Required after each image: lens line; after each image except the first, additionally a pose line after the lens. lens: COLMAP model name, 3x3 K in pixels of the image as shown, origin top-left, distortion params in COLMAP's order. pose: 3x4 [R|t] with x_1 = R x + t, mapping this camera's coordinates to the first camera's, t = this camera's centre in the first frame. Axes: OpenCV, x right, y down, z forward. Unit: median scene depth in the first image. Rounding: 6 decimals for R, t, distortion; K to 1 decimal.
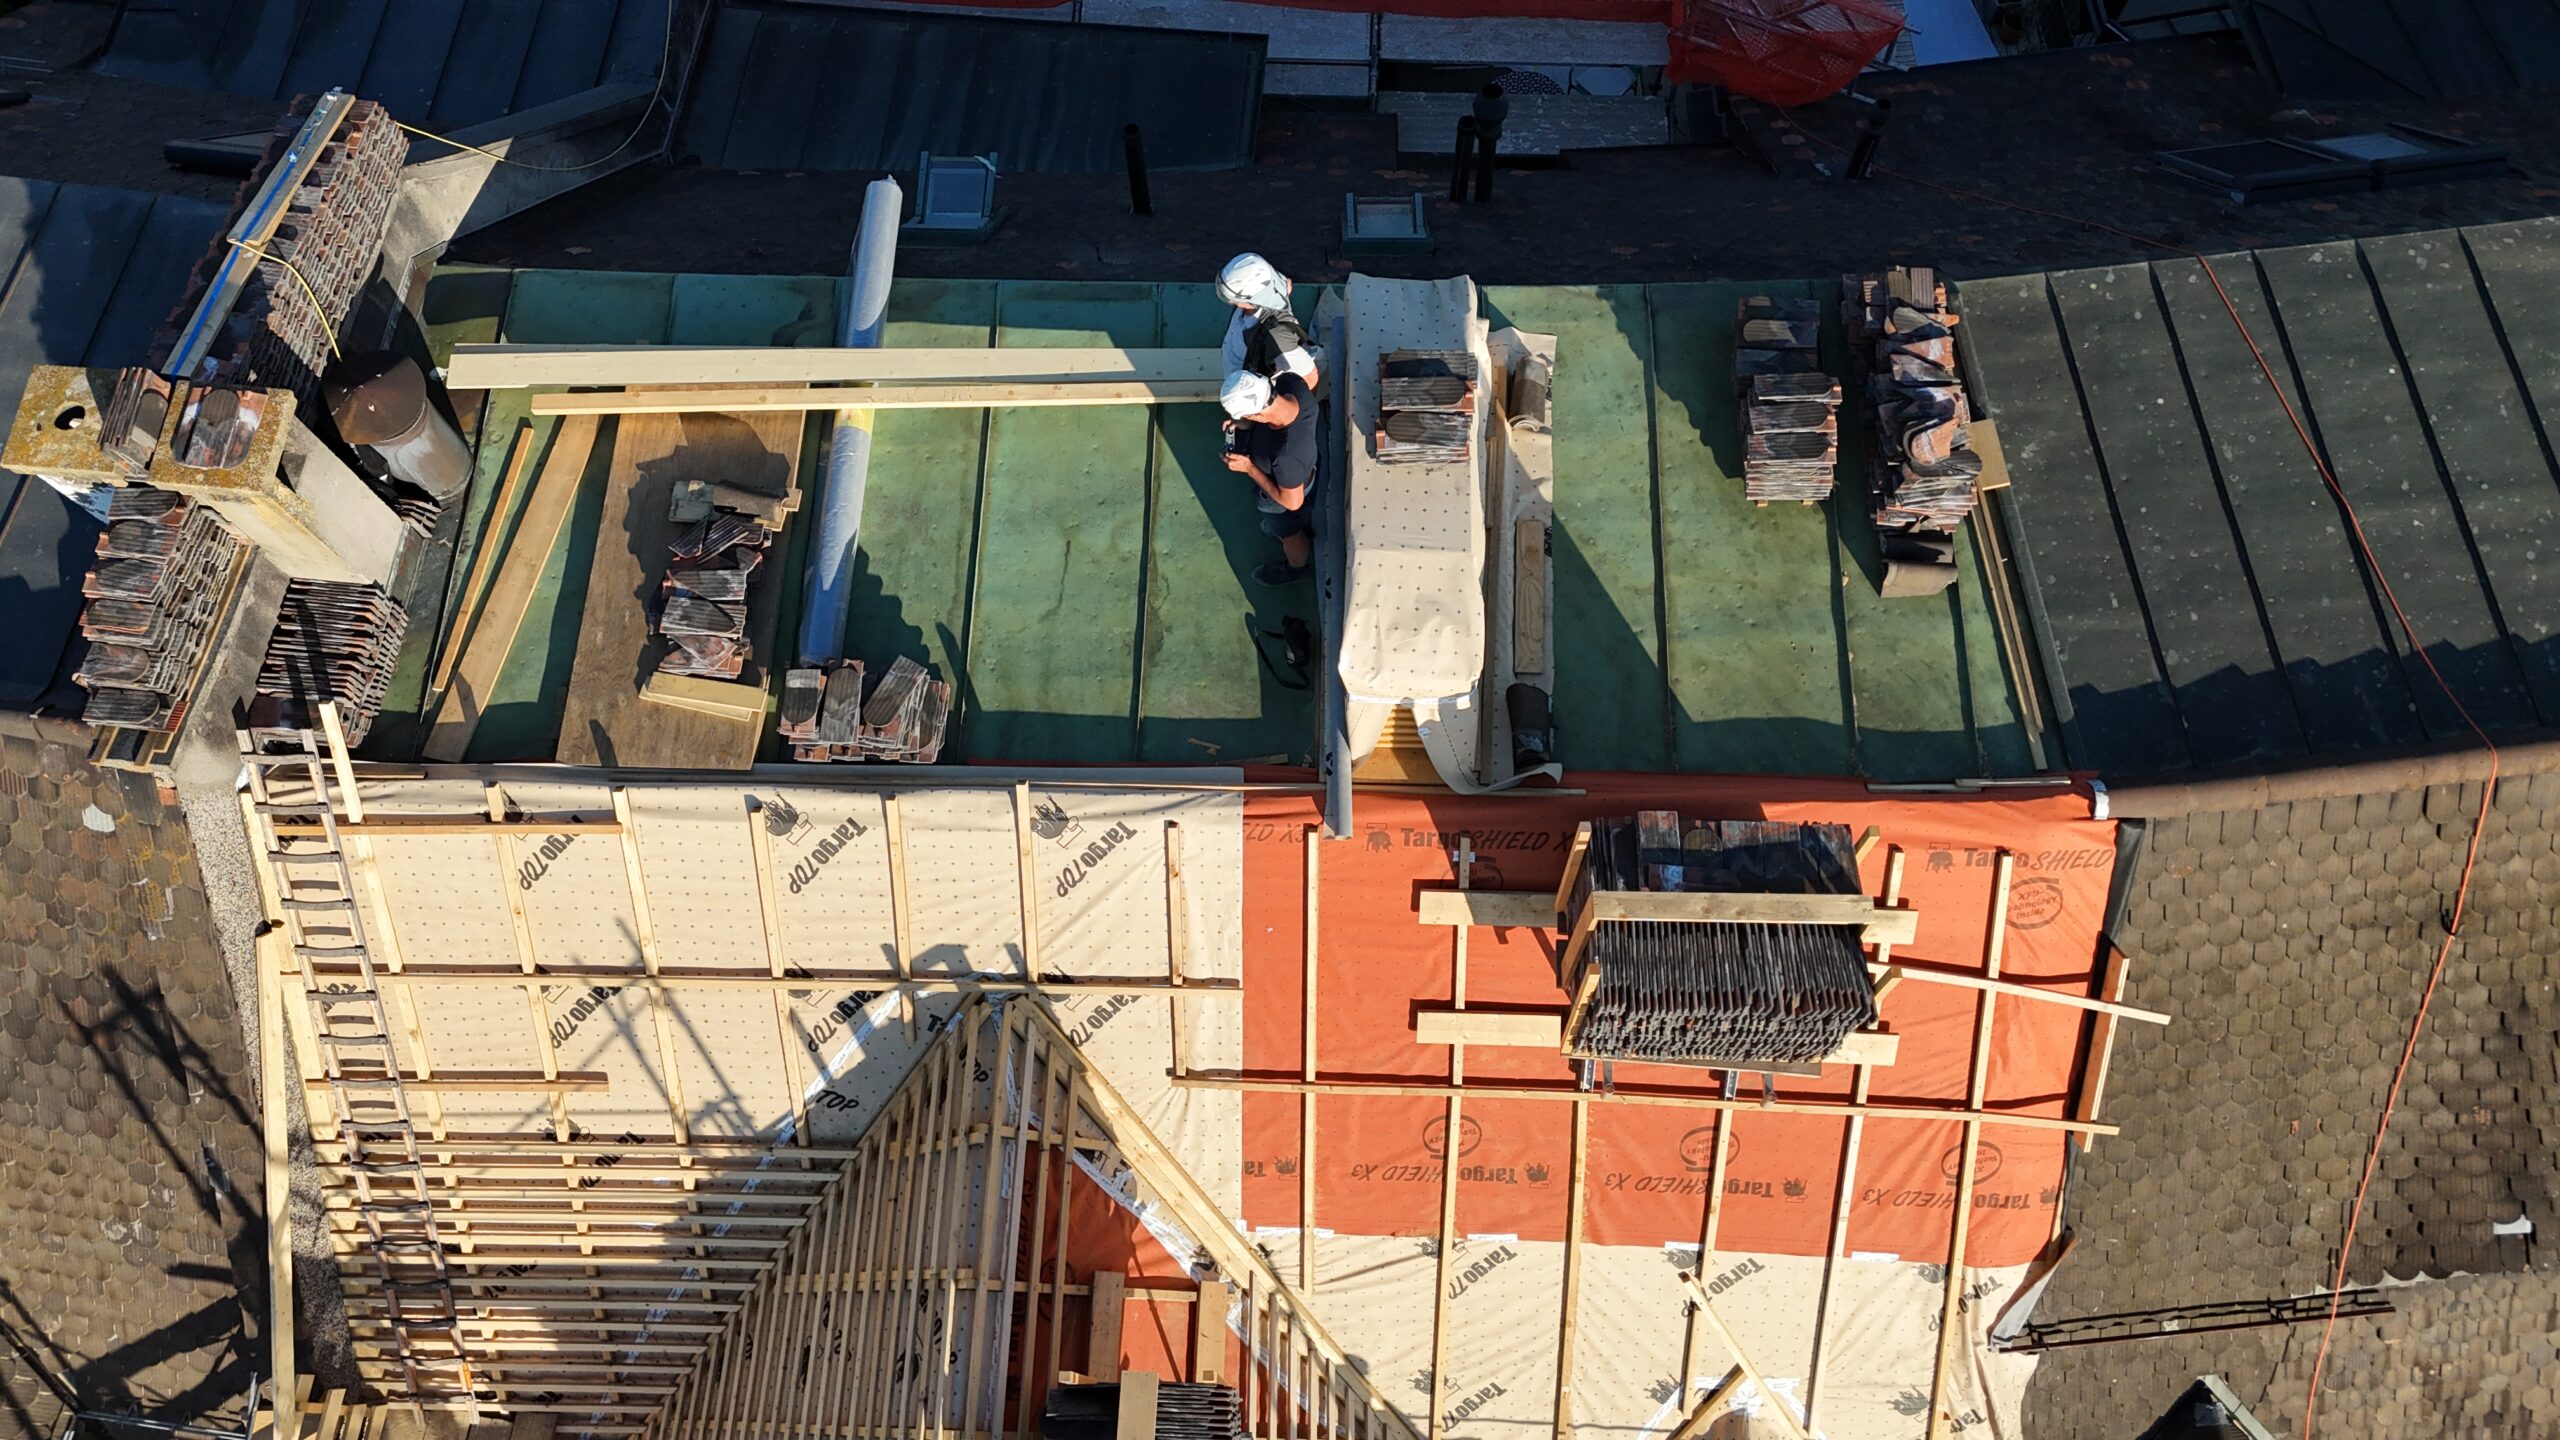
lens RADIAL K [[1876.9, 0, 1278.8], [0, 1876.9, 718.6], [0, 0, 1]] dist [0.075542, -0.072770]
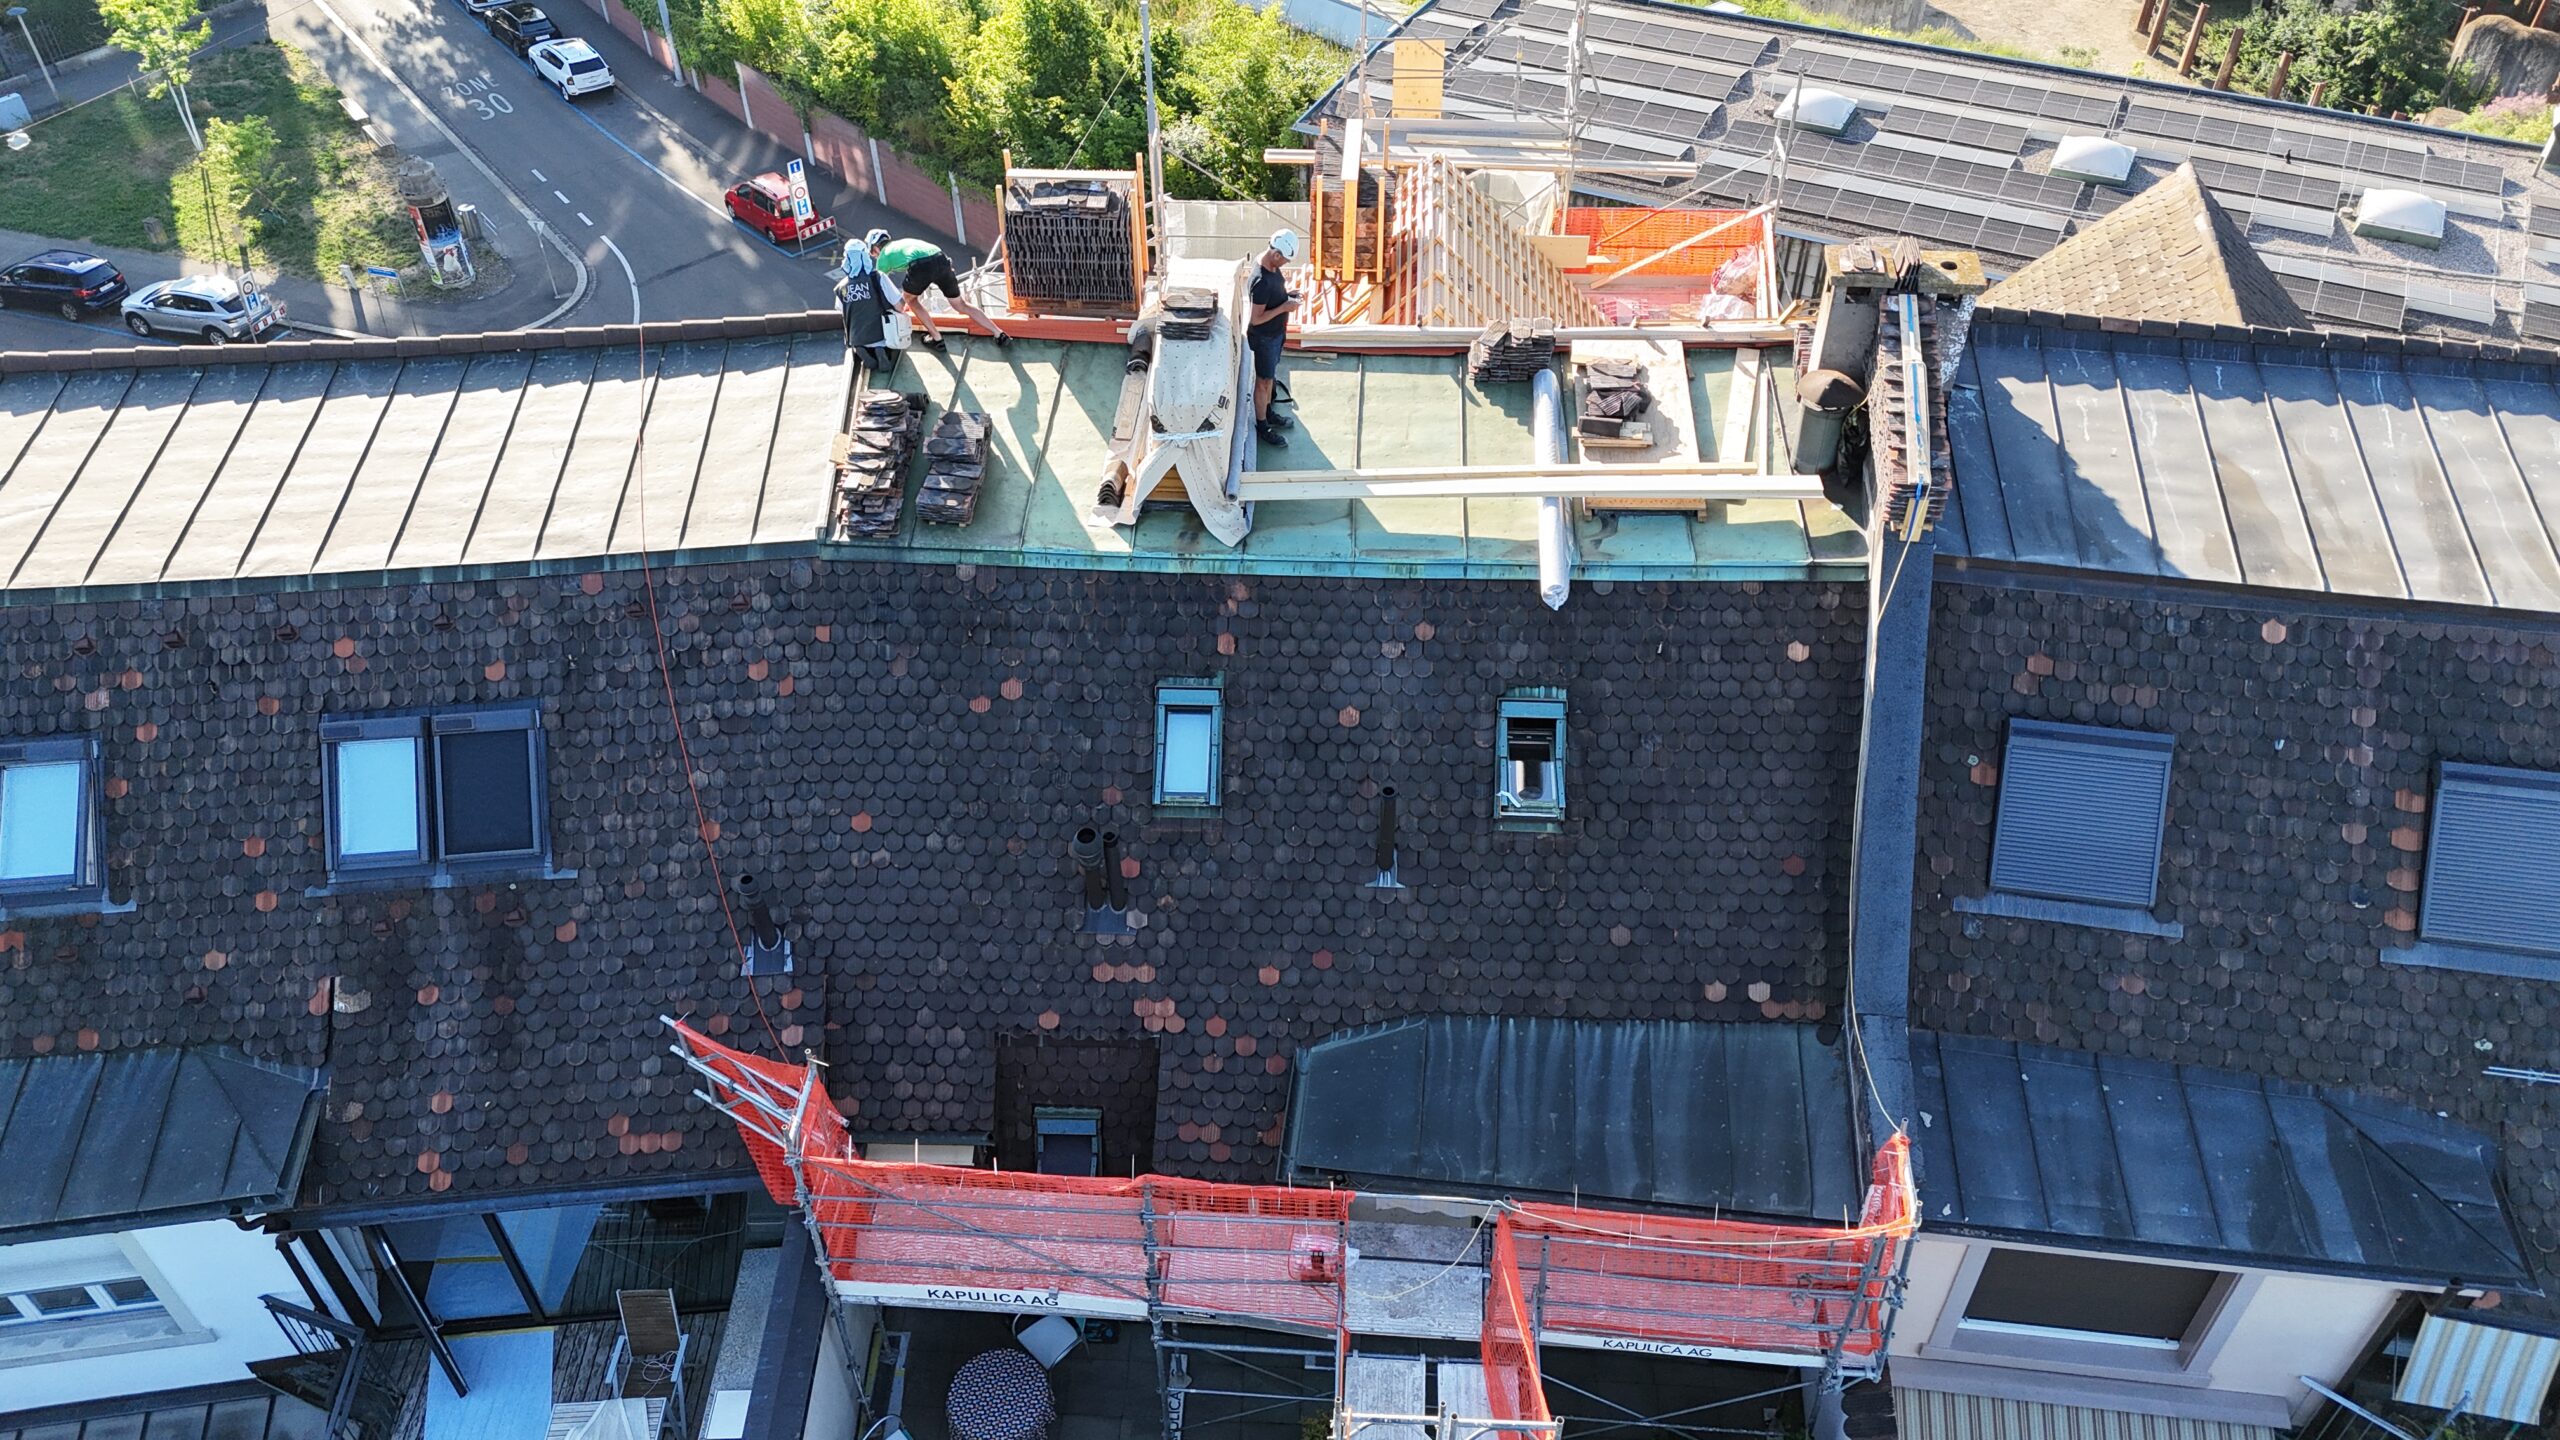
lens RADIAL K [[1876.9, 0, 1278.8], [0, 1876.9, 718.6], [0, 0, 1]] dist [0.075542, -0.072770]
pose [[-0.998972, 0.000978, 0.045324, -0.076031], [0.041541, -0.380592, 0.923809, -1.719295], [0.018153, 0.924742, 0.380160, 0.613474]]
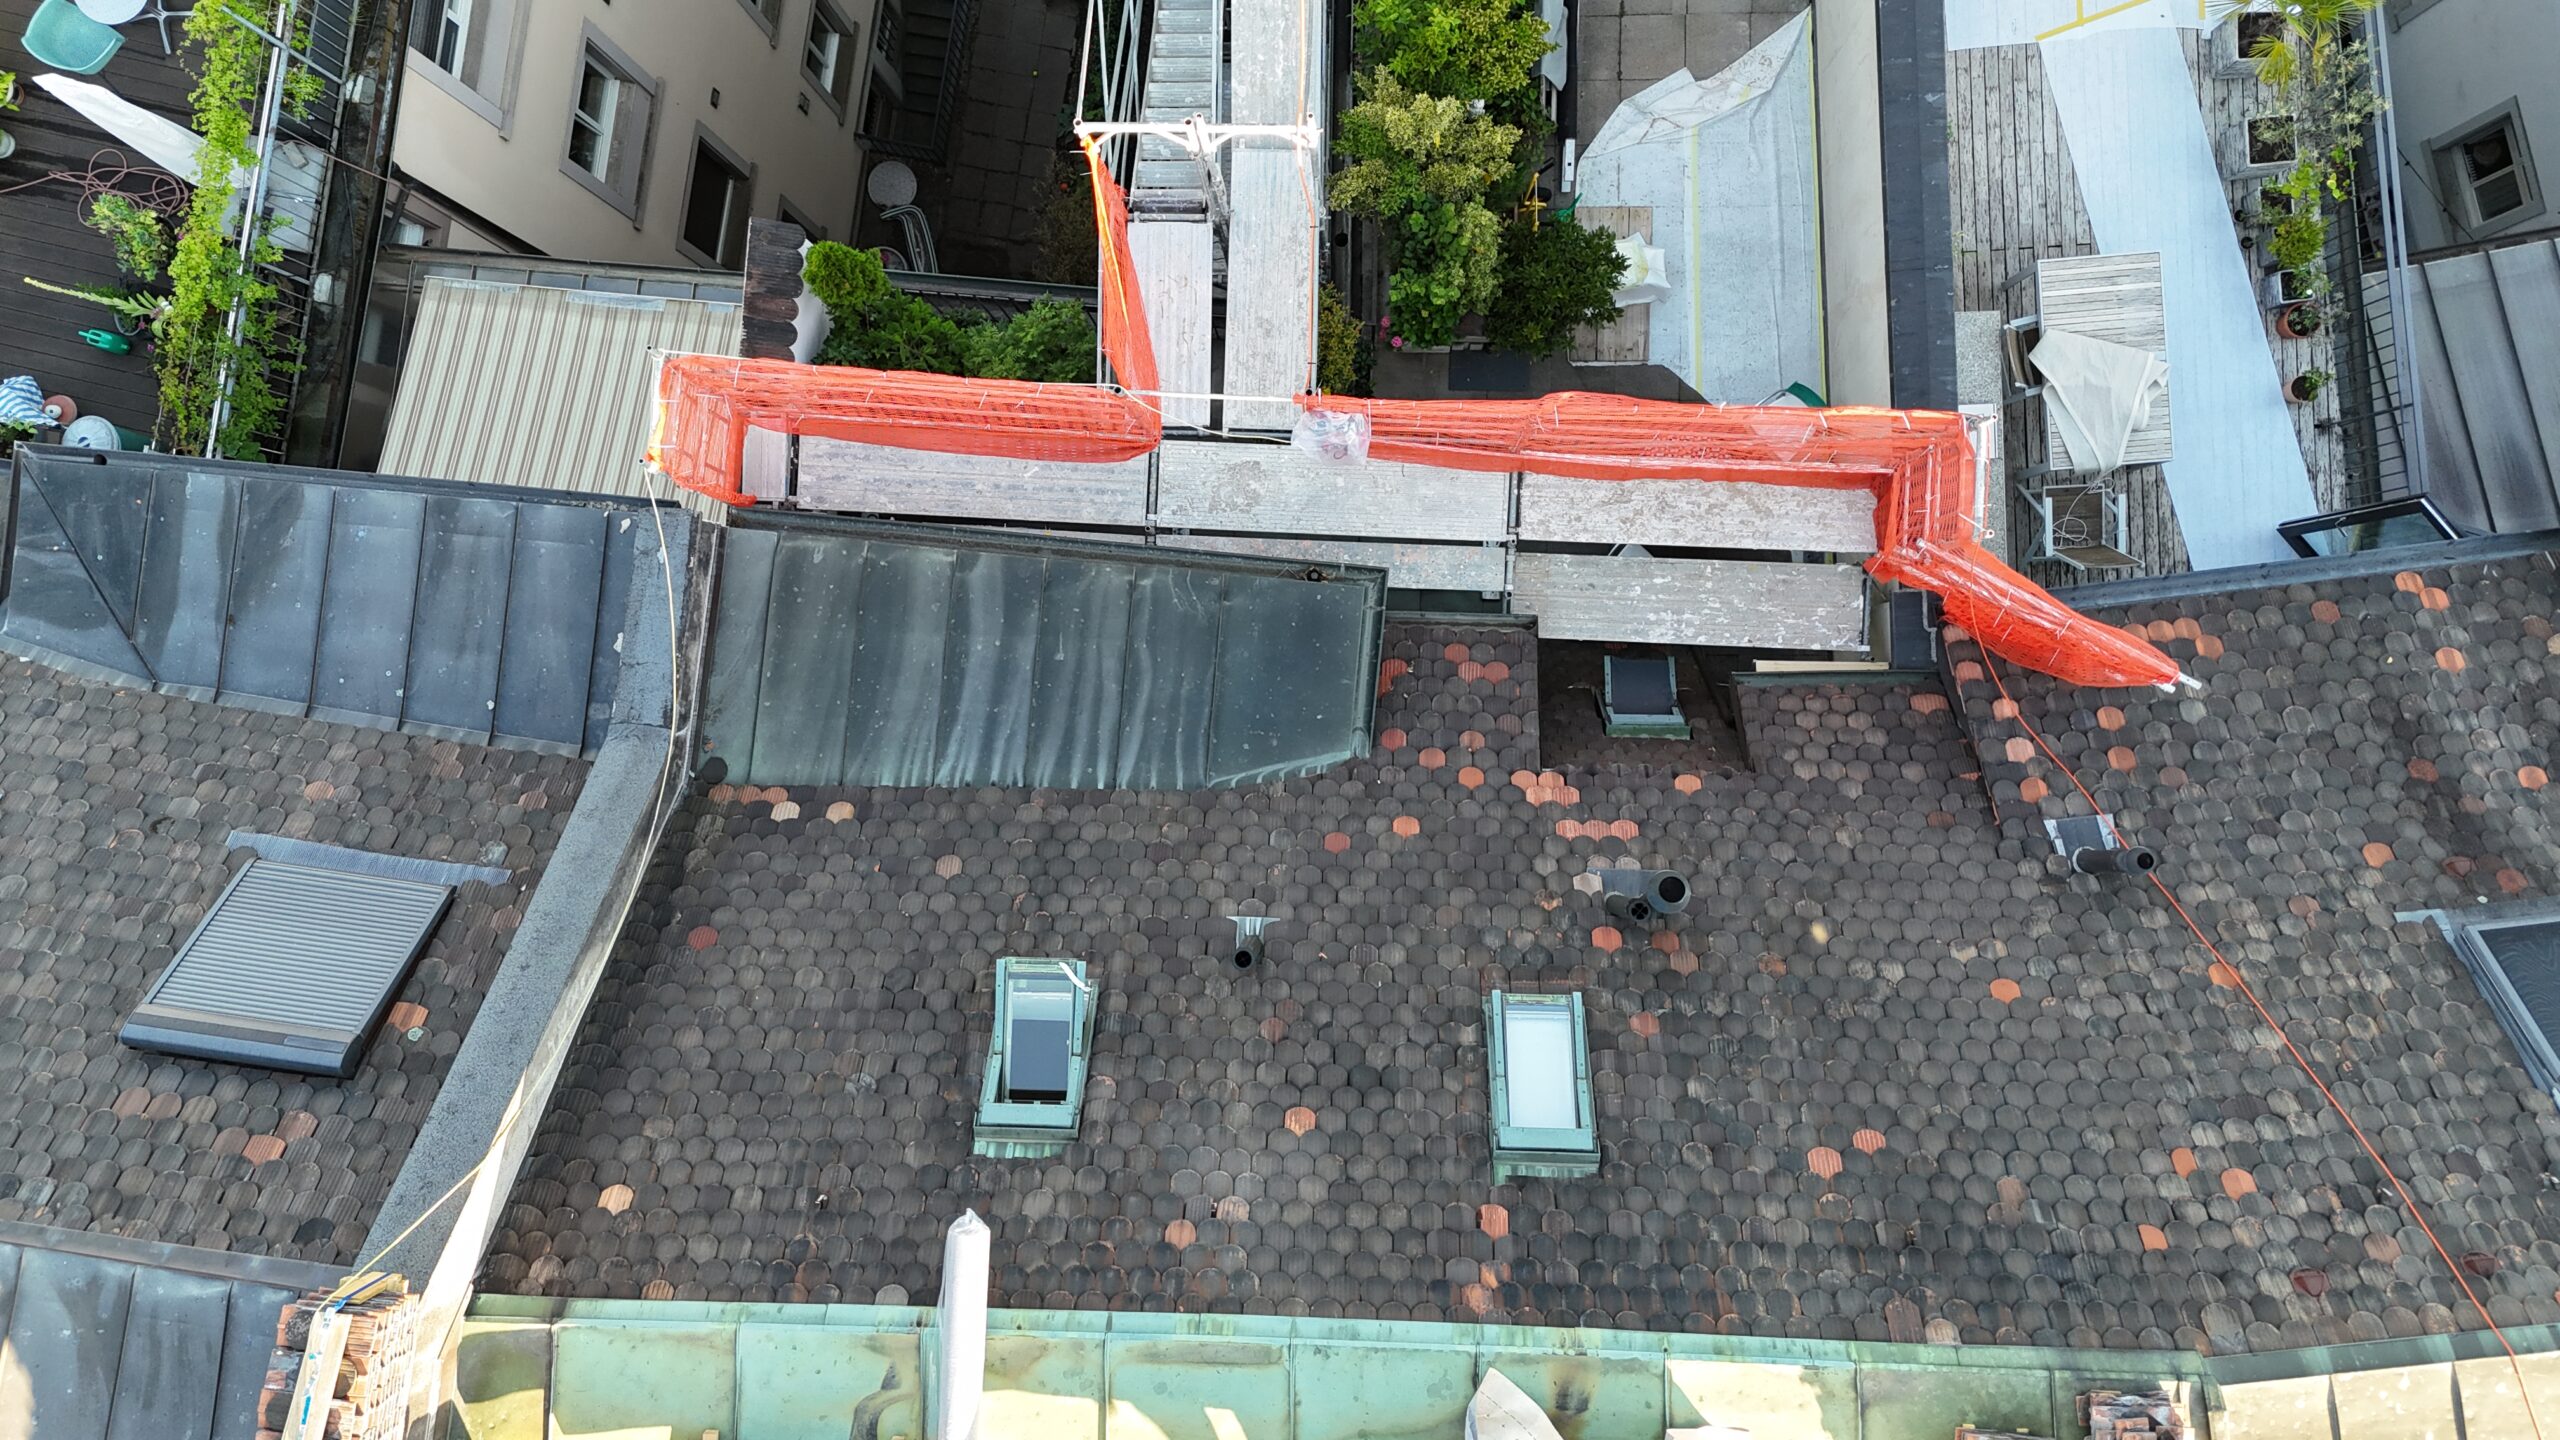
lens RADIAL K [[1876.9, 0, 1278.8], [0, 1876.9, 718.6], [0, 0, 1]] dist [0.075542, -0.072770]
pose [[0.999763, -0.000795, -0.021745, -0.053493], [0.008246, 0.938626, 0.344838, -0.862290], [0.020137, -0.344936, 0.938410, 0.305738]]
